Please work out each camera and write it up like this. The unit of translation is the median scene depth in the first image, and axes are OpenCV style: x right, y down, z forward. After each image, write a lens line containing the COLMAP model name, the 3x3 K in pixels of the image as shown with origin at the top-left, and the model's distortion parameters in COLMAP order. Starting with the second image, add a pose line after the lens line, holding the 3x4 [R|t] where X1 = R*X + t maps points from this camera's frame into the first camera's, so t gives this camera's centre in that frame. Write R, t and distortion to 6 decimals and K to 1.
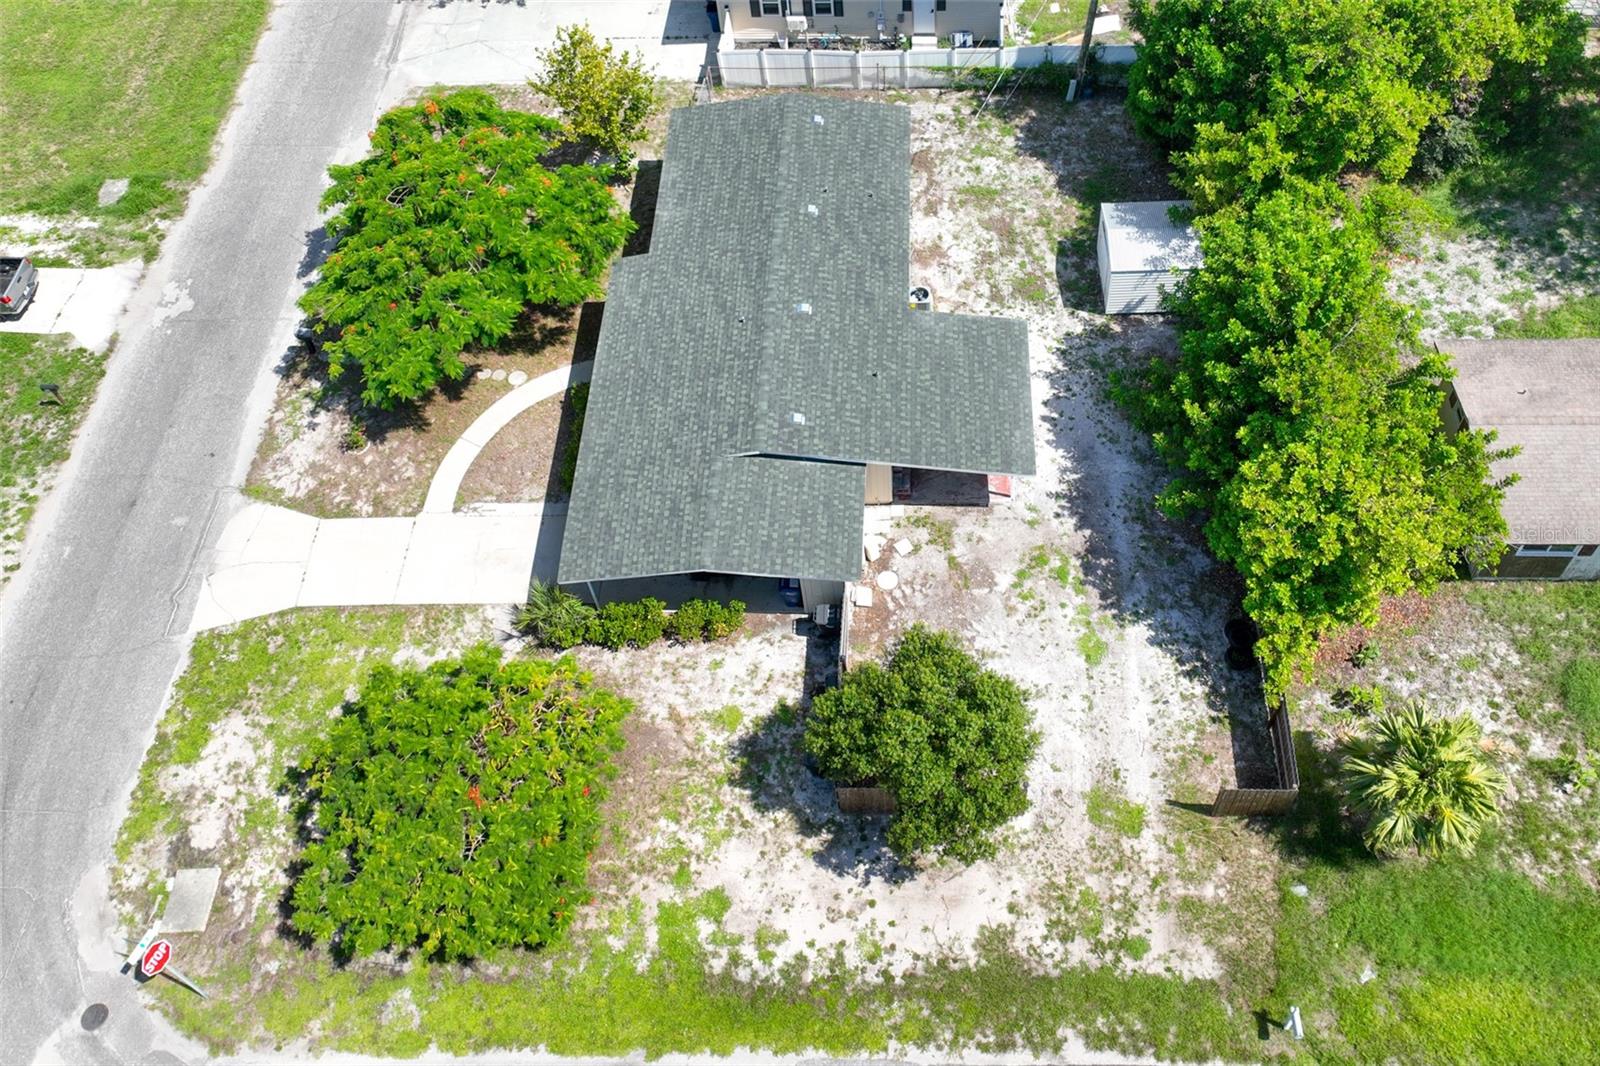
lens RADIAL K [[1382.5, 0, 882.0], [0, 1382.5, 424.4], [0, 0, 1]] dist [0.008728, -0.004554]
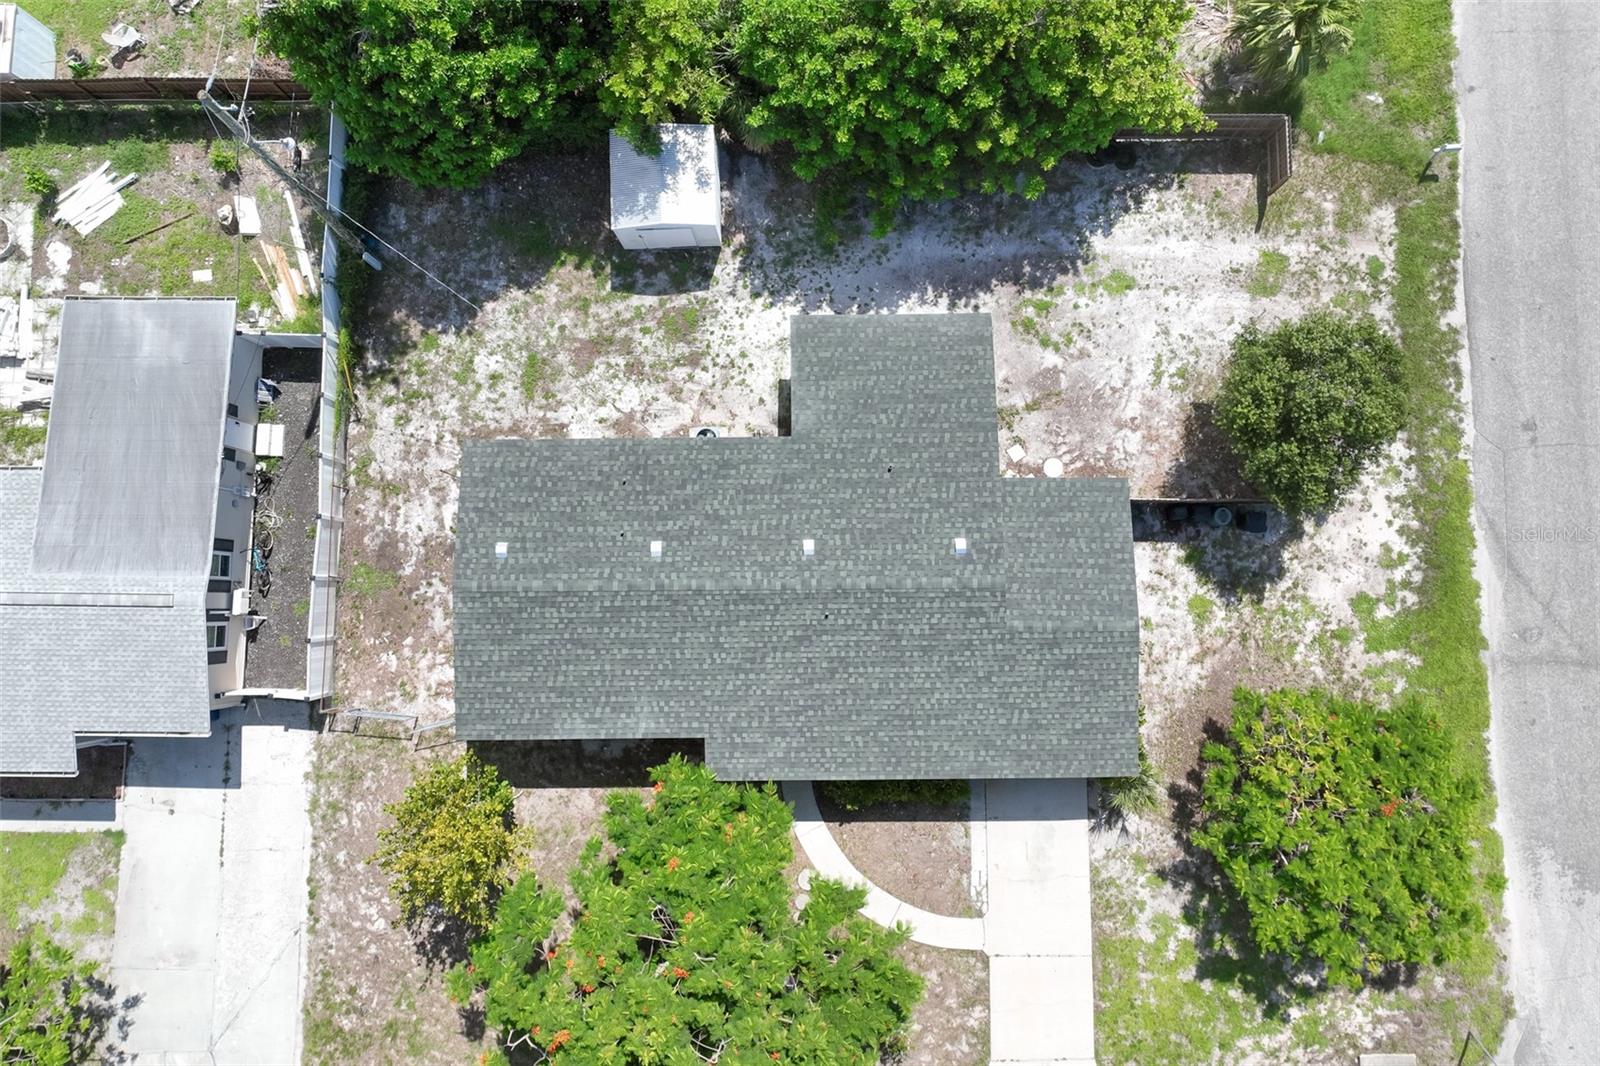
lens RADIAL K [[1170.2, 0, 804.9], [0, 1170.2, 485.4], [0, 0, 1]] dist [0.005180, 0.017089]
pose [[-0.024586, -0.990487, 0.135390, -0.133348], [0.811685, 0.059280, 0.581080, -0.595426], [-0.583578, 0.124181, 0.802506, 0.423050]]
